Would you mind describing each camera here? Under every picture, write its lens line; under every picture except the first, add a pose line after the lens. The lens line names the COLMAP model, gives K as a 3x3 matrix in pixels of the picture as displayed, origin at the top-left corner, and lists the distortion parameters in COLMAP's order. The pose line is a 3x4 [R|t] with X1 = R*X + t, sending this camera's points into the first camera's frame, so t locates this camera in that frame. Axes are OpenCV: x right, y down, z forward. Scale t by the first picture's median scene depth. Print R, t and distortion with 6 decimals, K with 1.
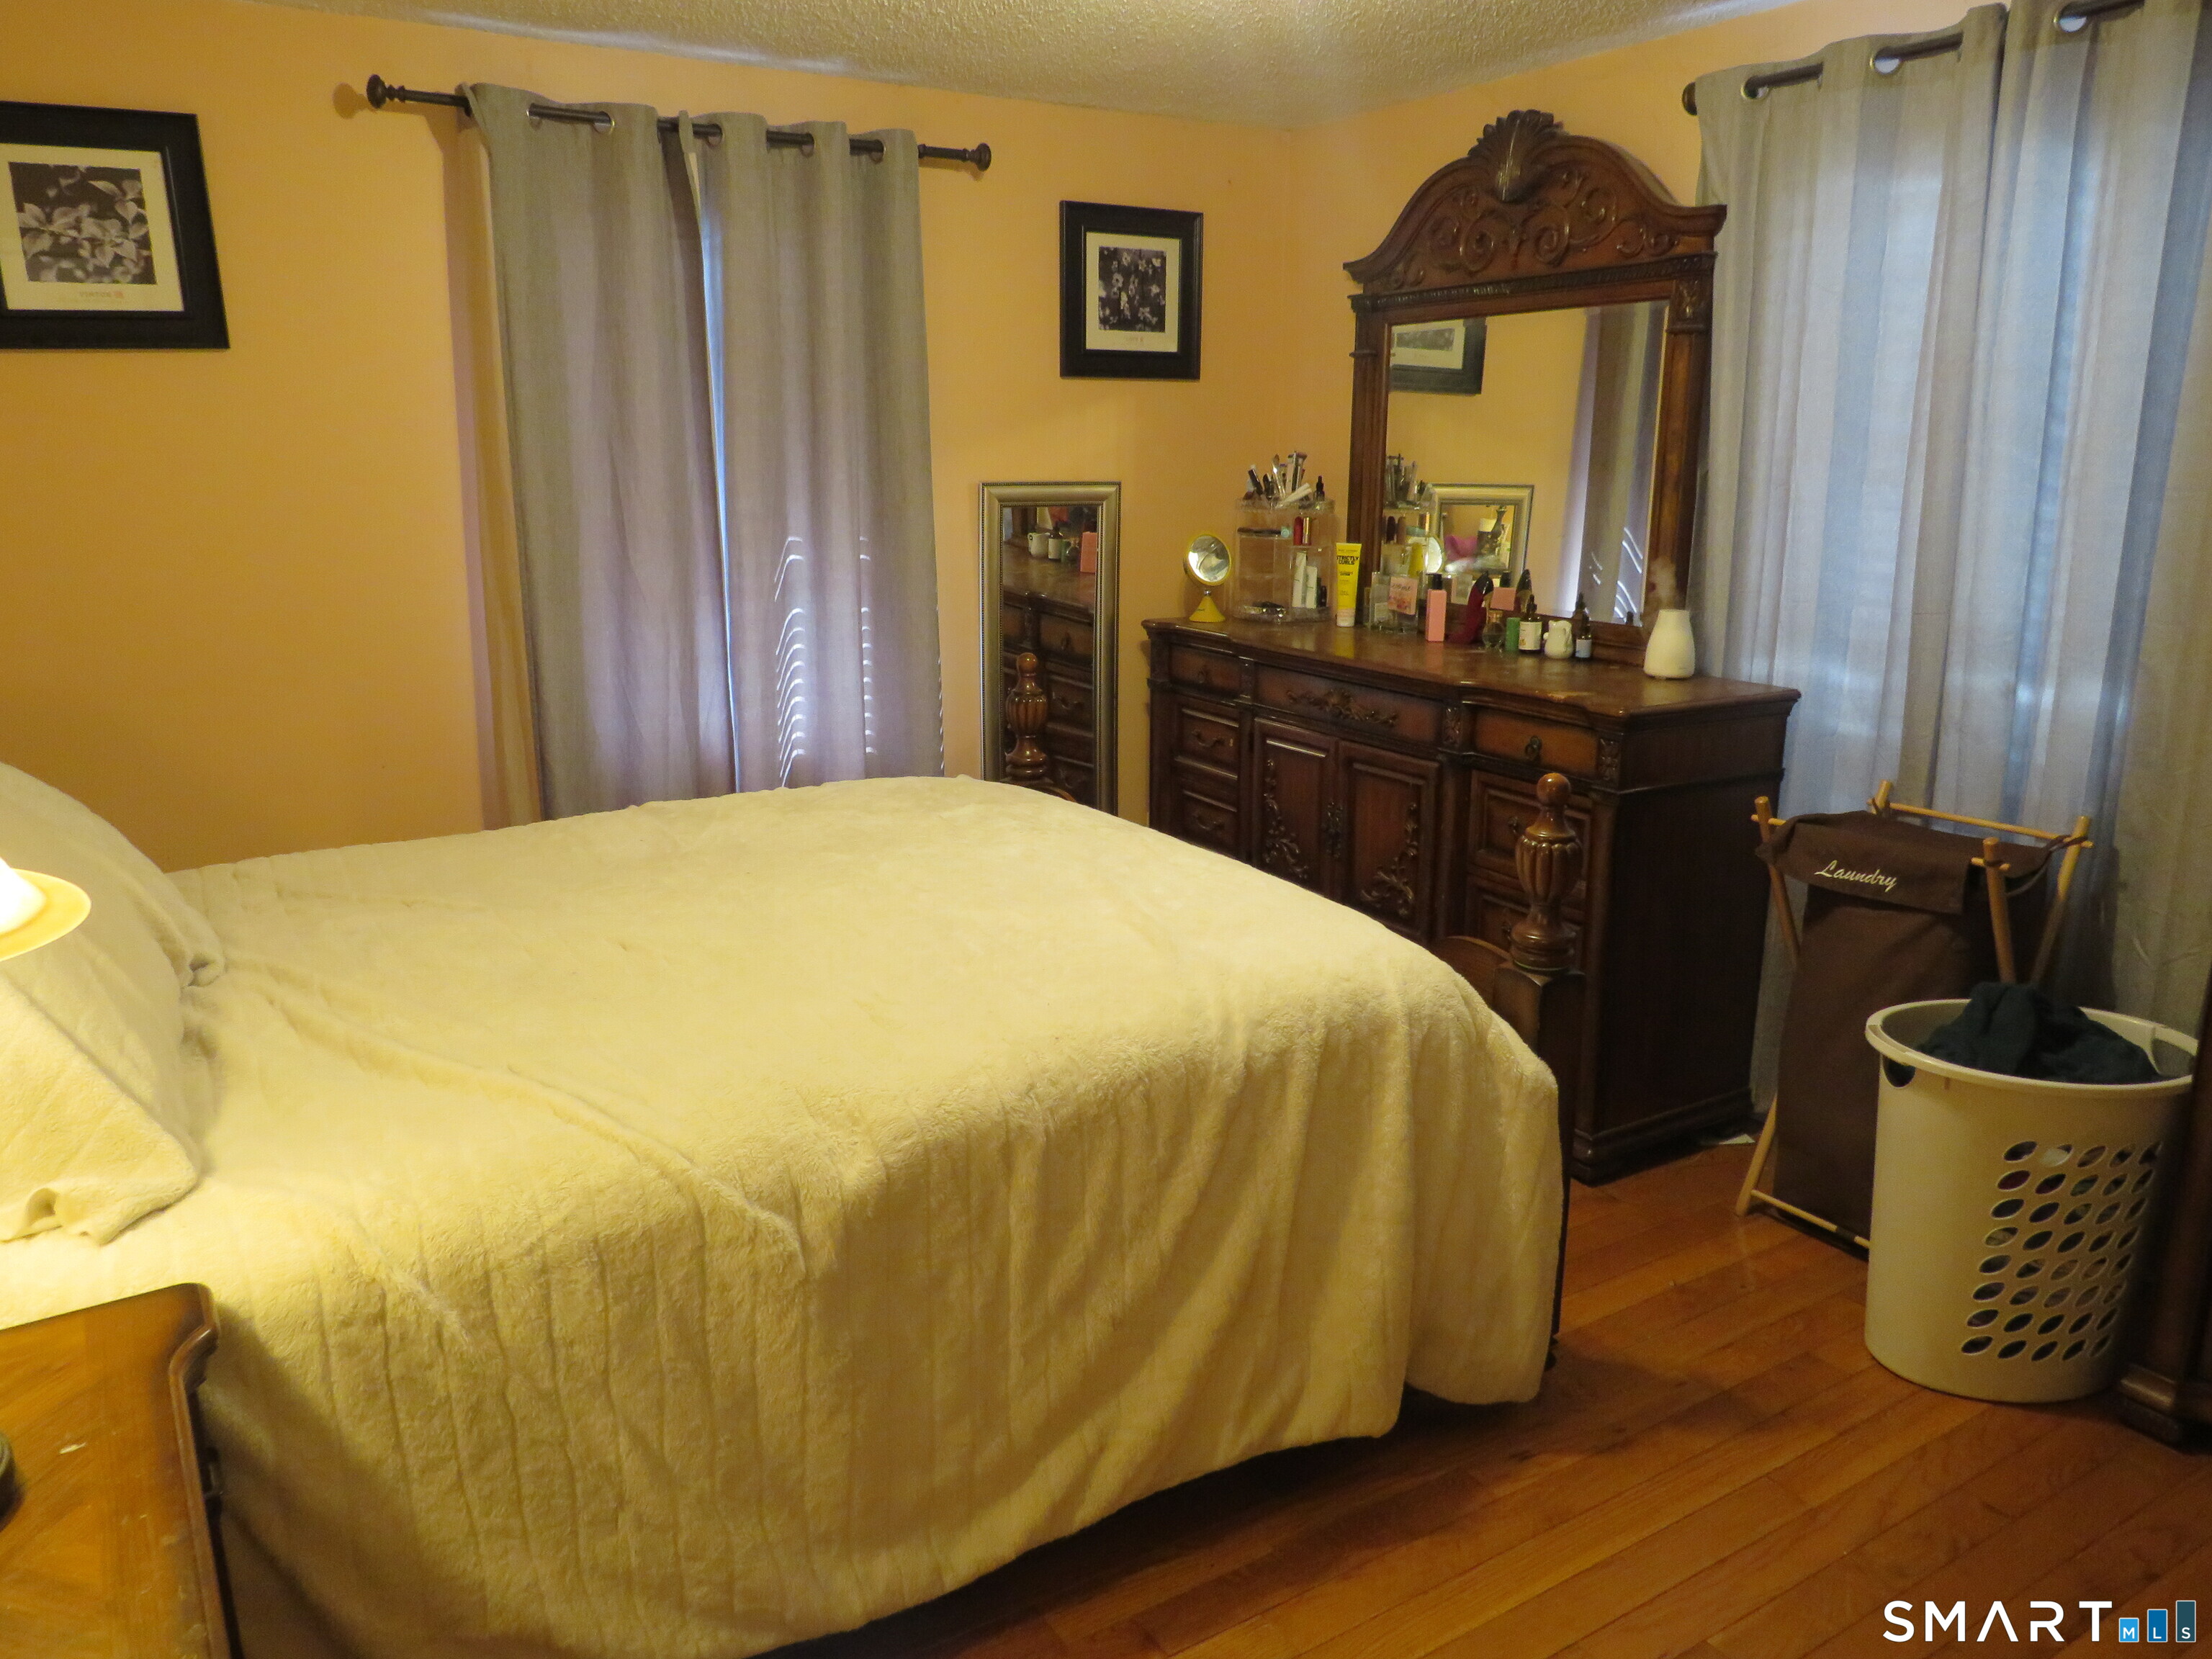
lens RADIAL K [[1575.7, 0, 1106.0], [0, 1575.7, 829.5], [0, 0, 1]] dist [-0.033113, 0.020313]
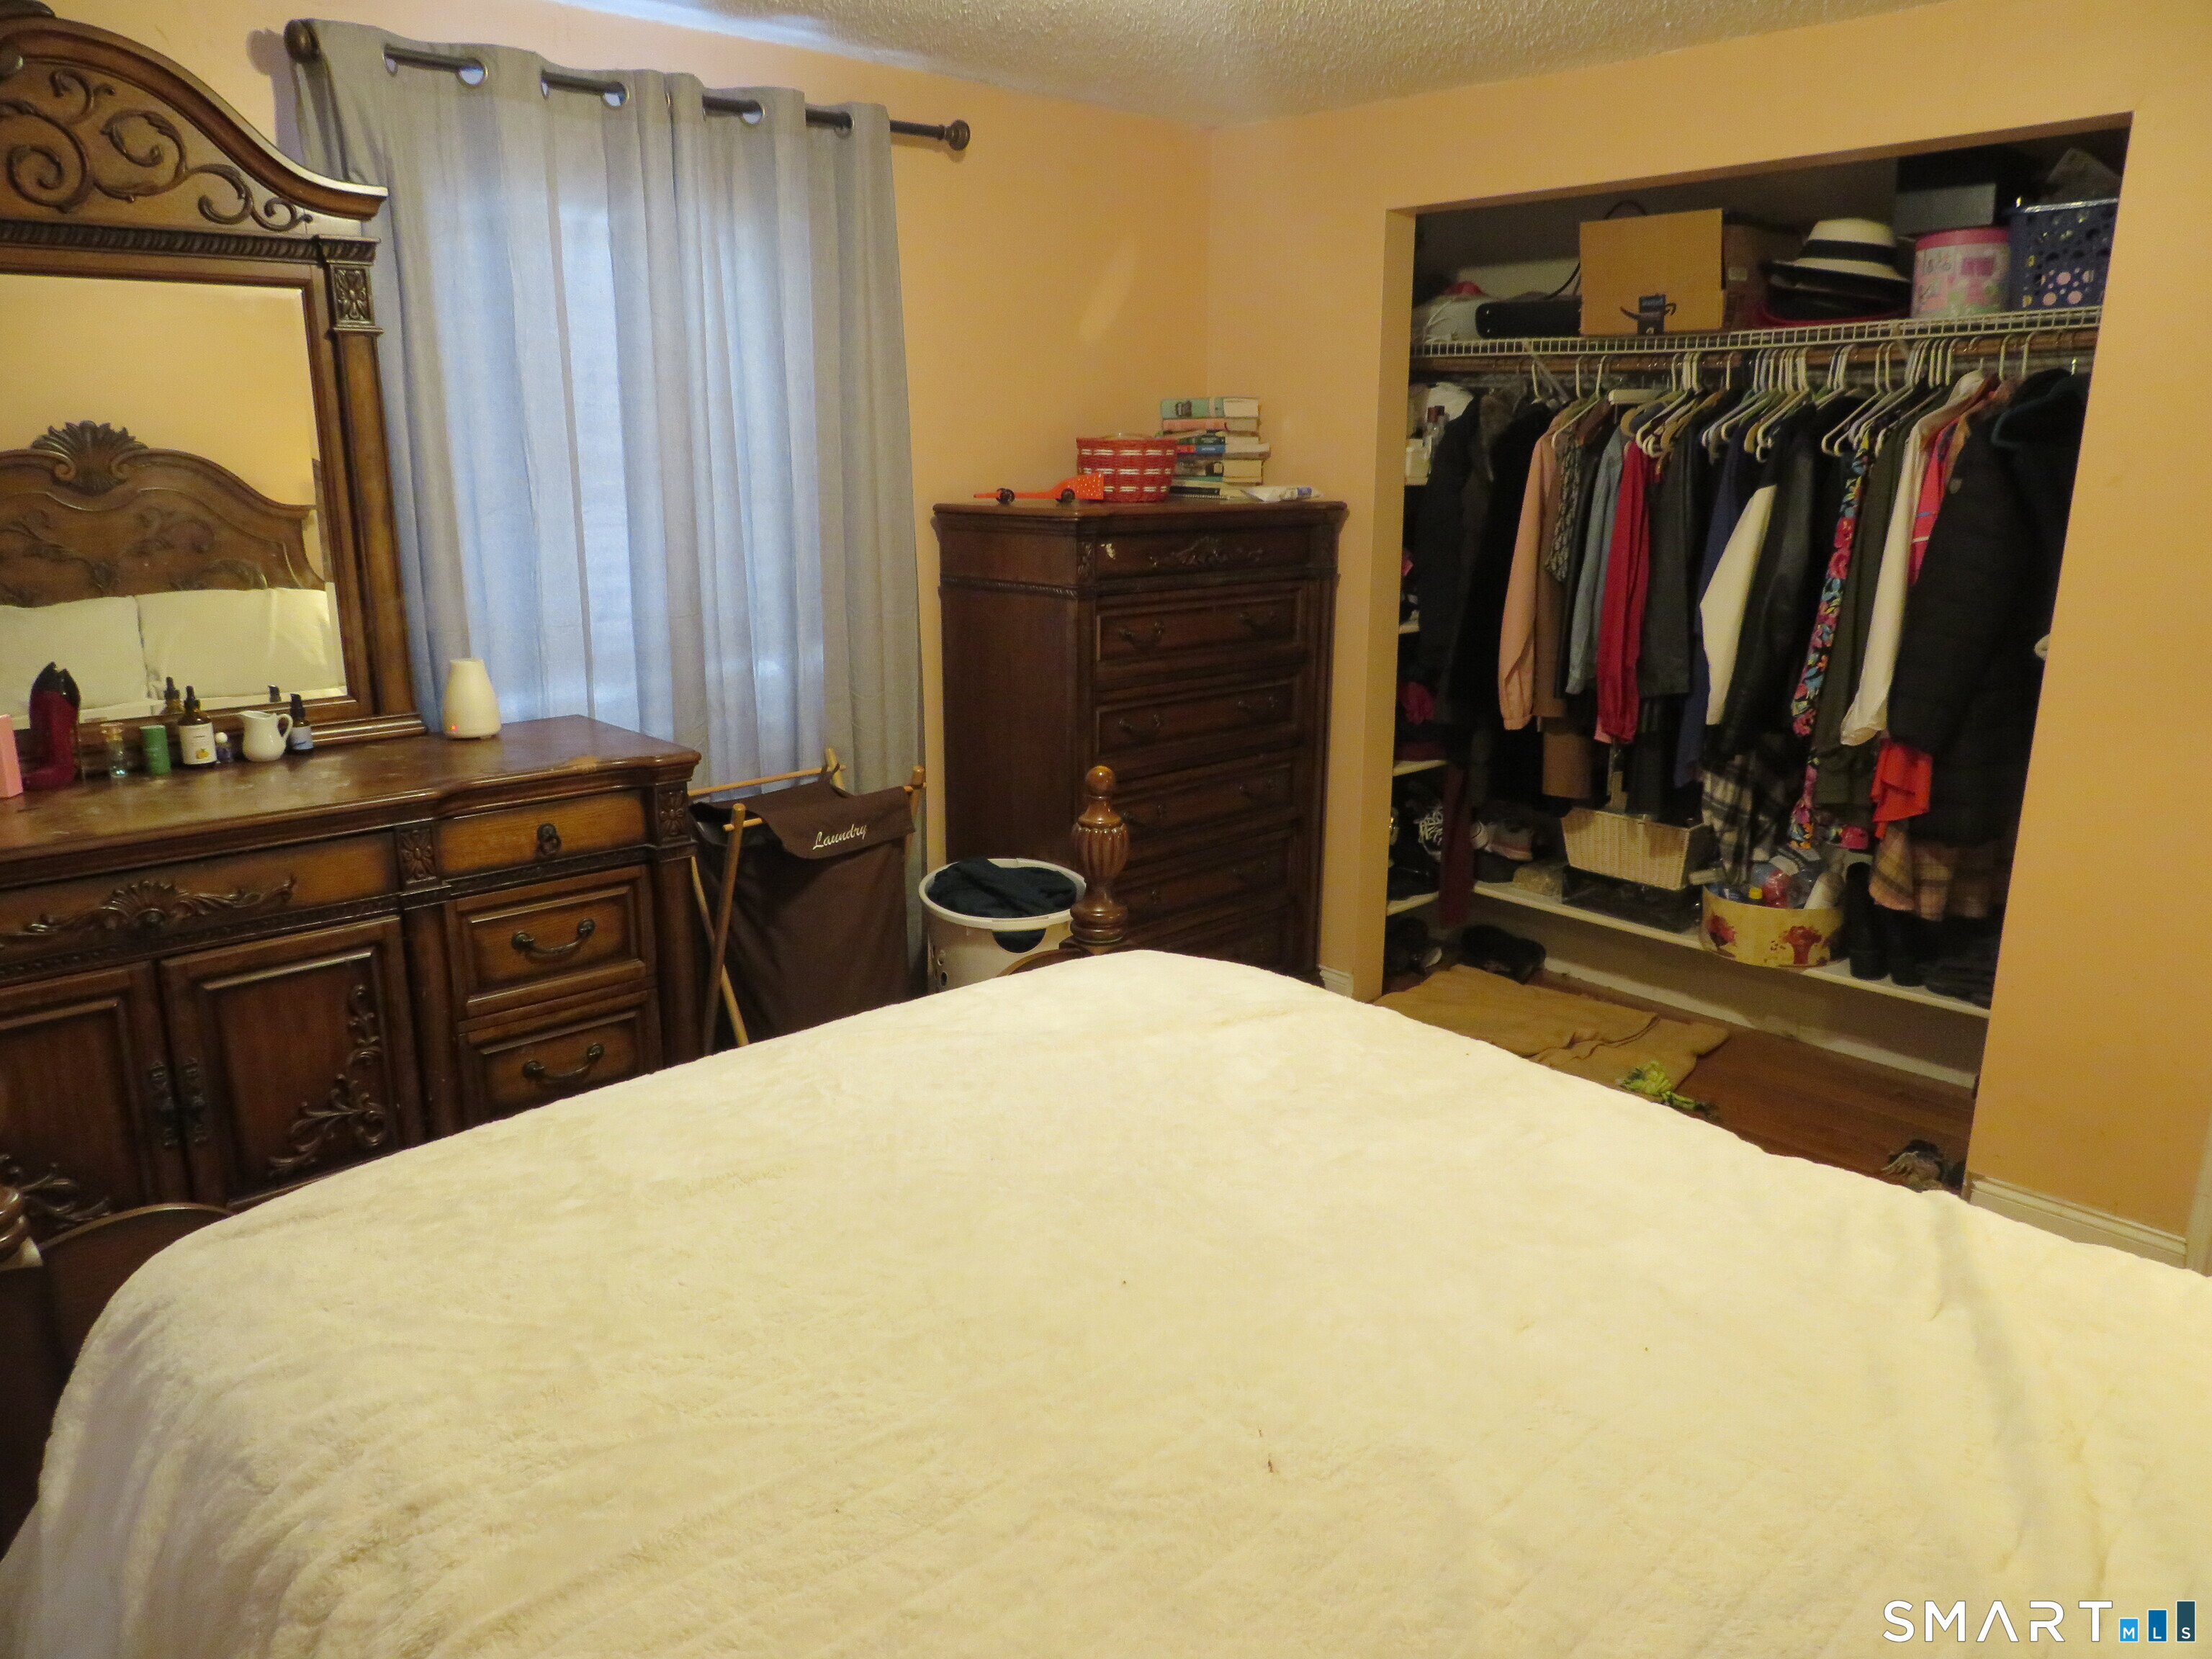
lens RADIAL K [[1598.5, 0, 1125.6], [0, 1598.5, 820.8], [0, 0, 1]] dist [-0.017120, 0.043653]
pose [[-0.175170, -0.239861, 0.954873, -0.658976], [0.239061, 0.930481, 0.277589, -0.251355], [-0.955073, 0.276898, -0.105651, 0.900011]]
